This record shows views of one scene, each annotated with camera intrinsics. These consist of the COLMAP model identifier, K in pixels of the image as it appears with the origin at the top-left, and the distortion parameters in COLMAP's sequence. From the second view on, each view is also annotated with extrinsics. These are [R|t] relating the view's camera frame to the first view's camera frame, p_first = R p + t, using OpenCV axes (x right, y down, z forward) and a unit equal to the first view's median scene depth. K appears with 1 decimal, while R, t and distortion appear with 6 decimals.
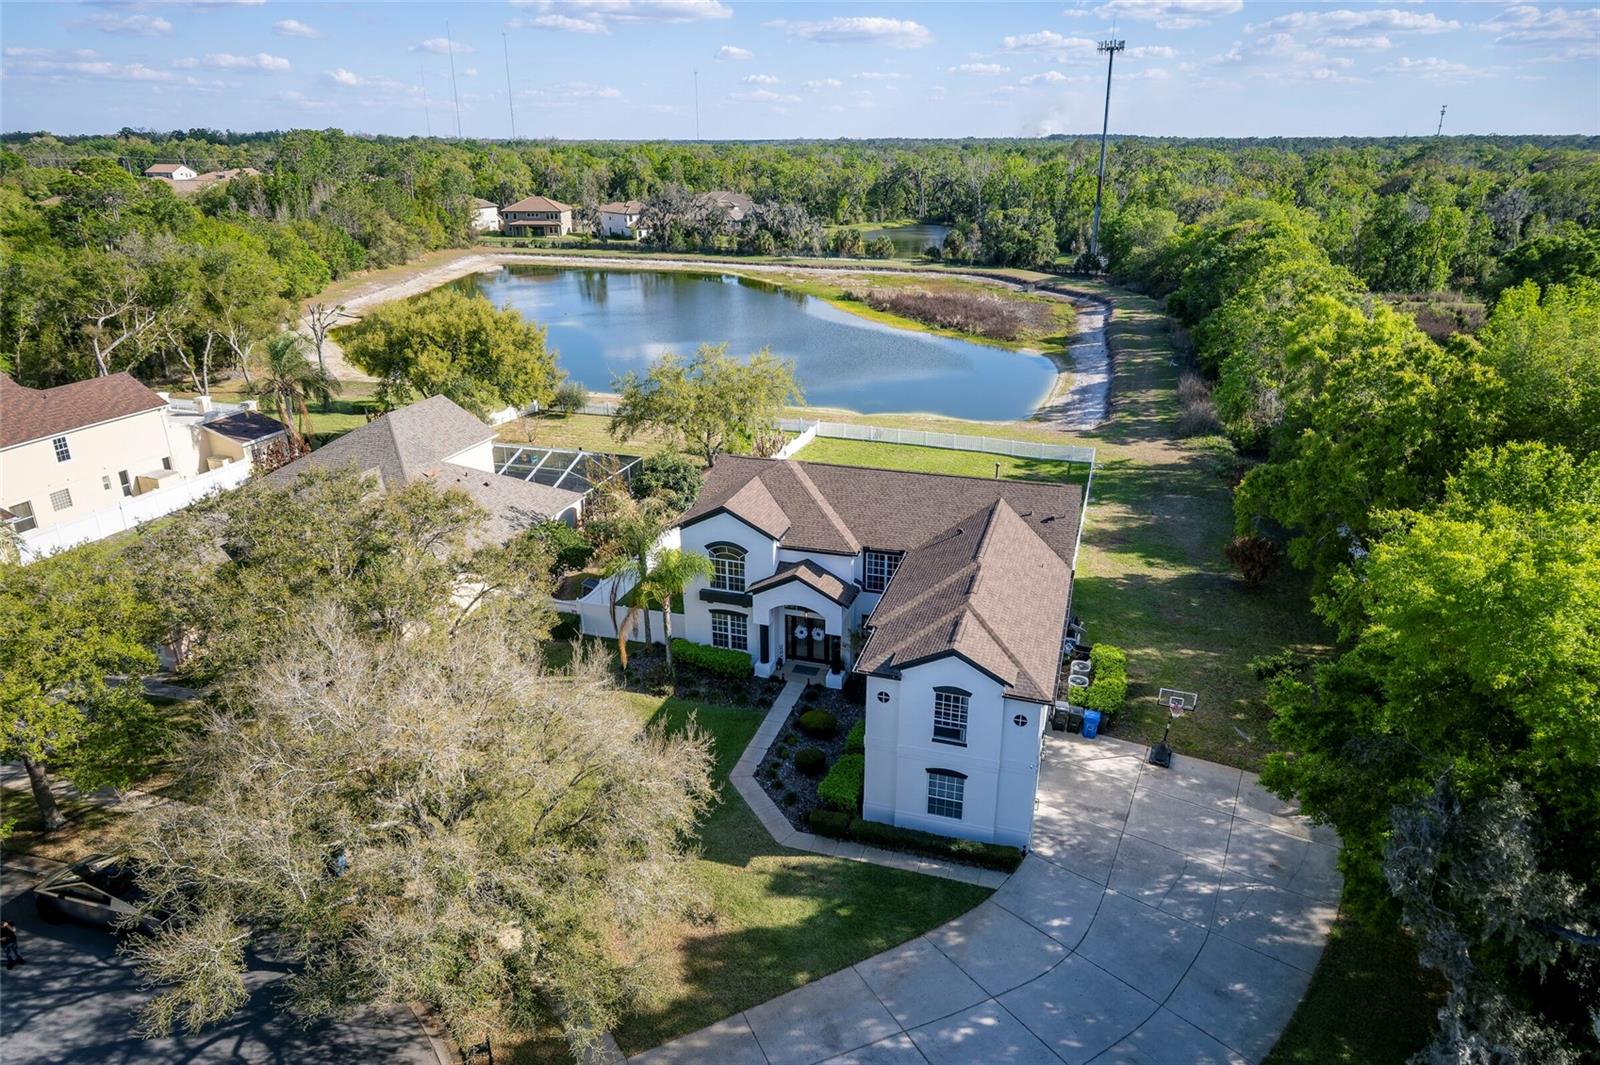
lens RADIAL K [[1015.0, 0, 809.9], [0, 1015.0, 530.3], [0, 0, 1]] dist [0.008517, -0.000510]
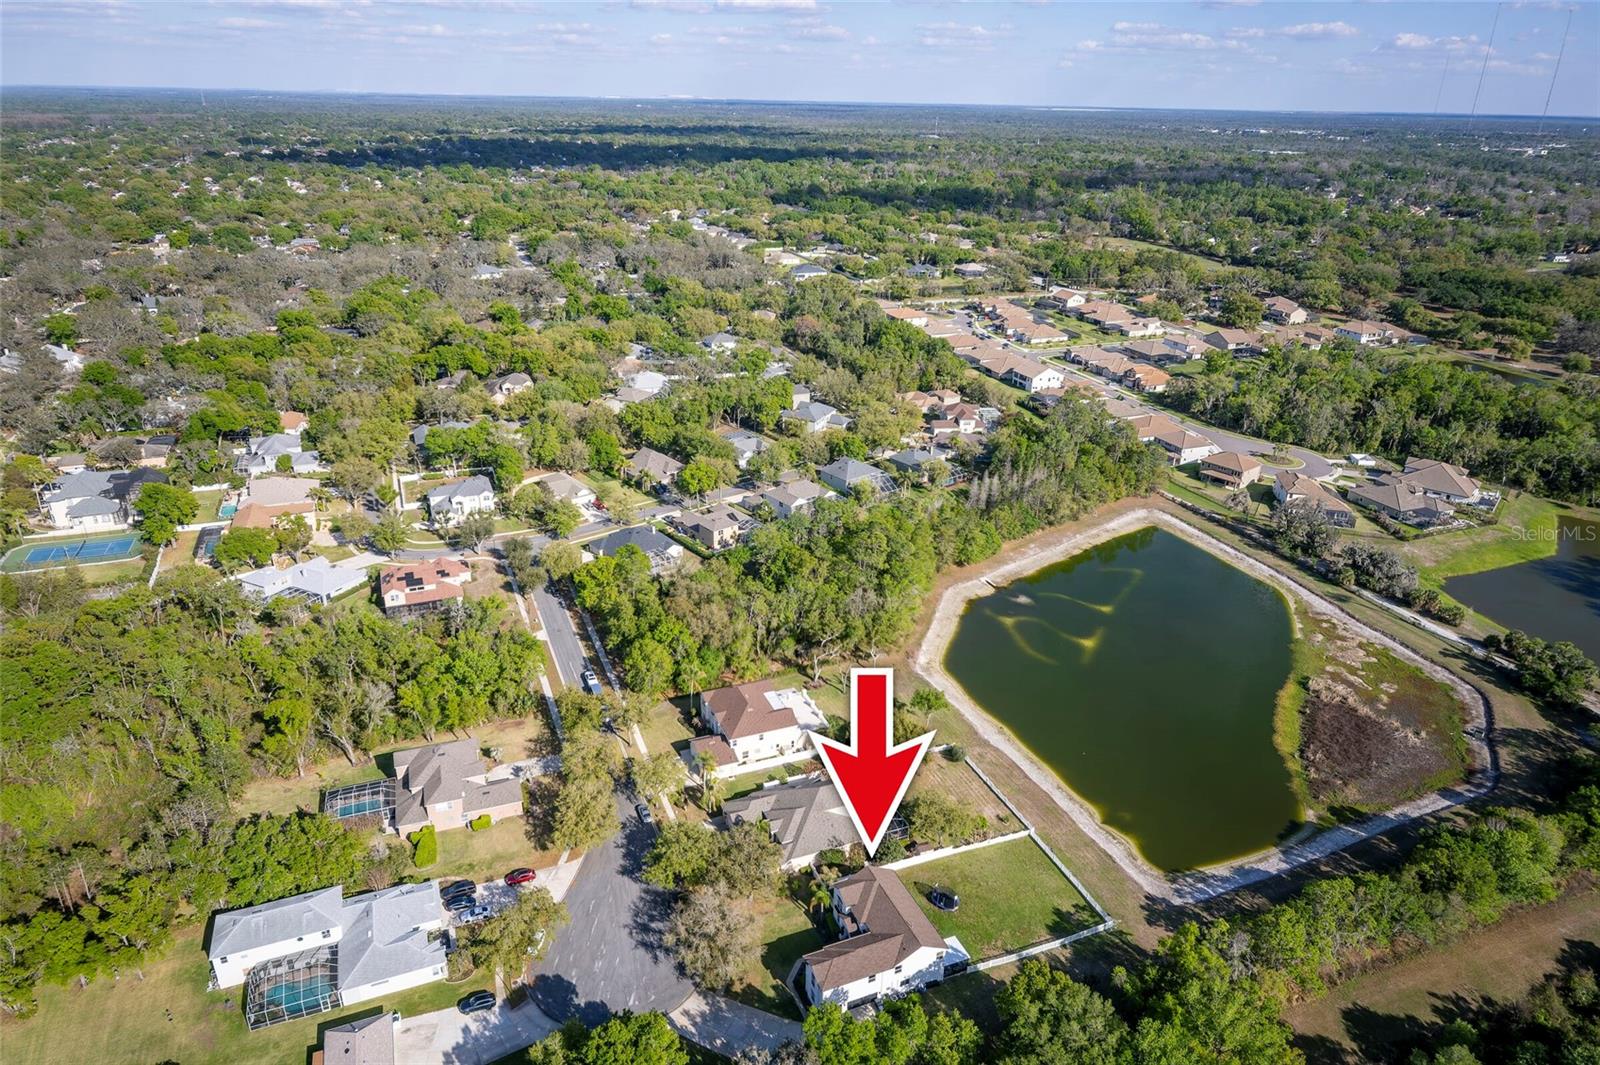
lens RADIAL K [[1015.0, 0, 807.8], [0, 1015.0, 543.2], [0, 0, 1]] dist [0.008517, -0.000510]
pose [[0.647396, 0.330192, -0.686915, 0.876908], [-0.299880, 0.938940, 0.168710, -0.802914], [0.700679, 0.096770, 0.706884, -0.784868]]
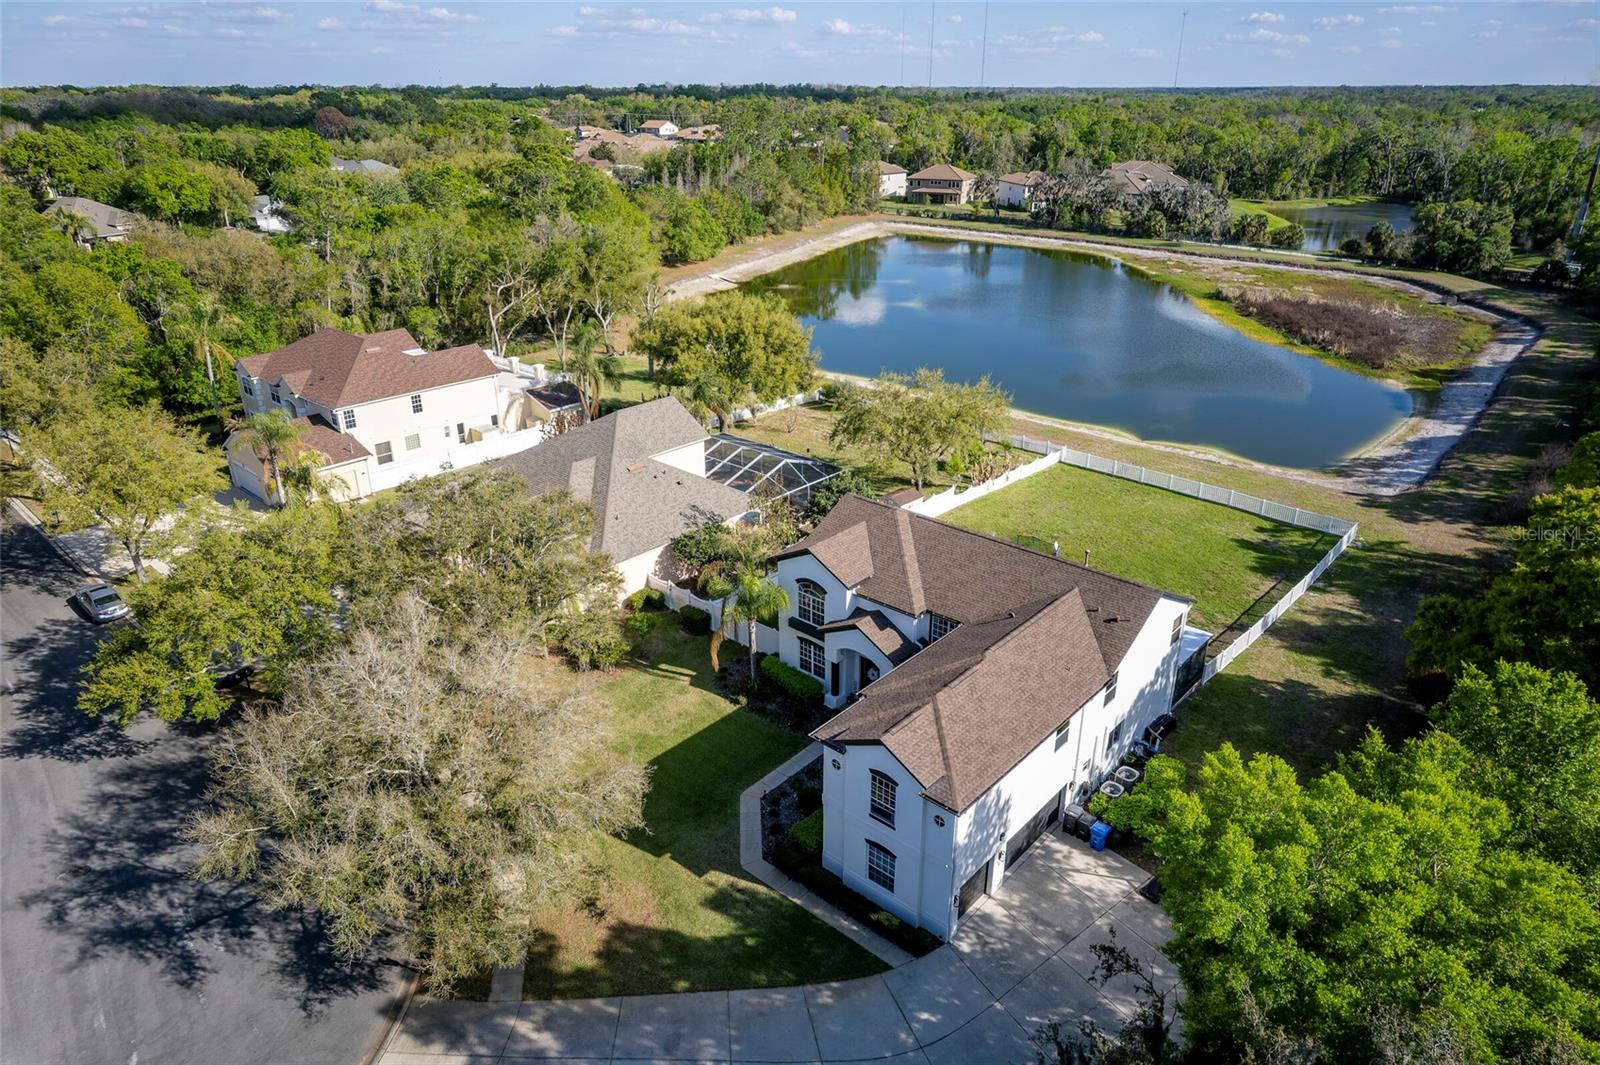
lens RADIAL K [[1015.0, 0, 803.7], [0, 1015.0, 535.5], [0, 0, 1]] dist [0.008517, -0.000510]
pose [[0.910414, 0.167592, -0.378232, 0.152164], [-0.148784, 0.985737, 0.078645, -0.058278], [0.386018, -0.015324, 0.922364, -0.004716]]
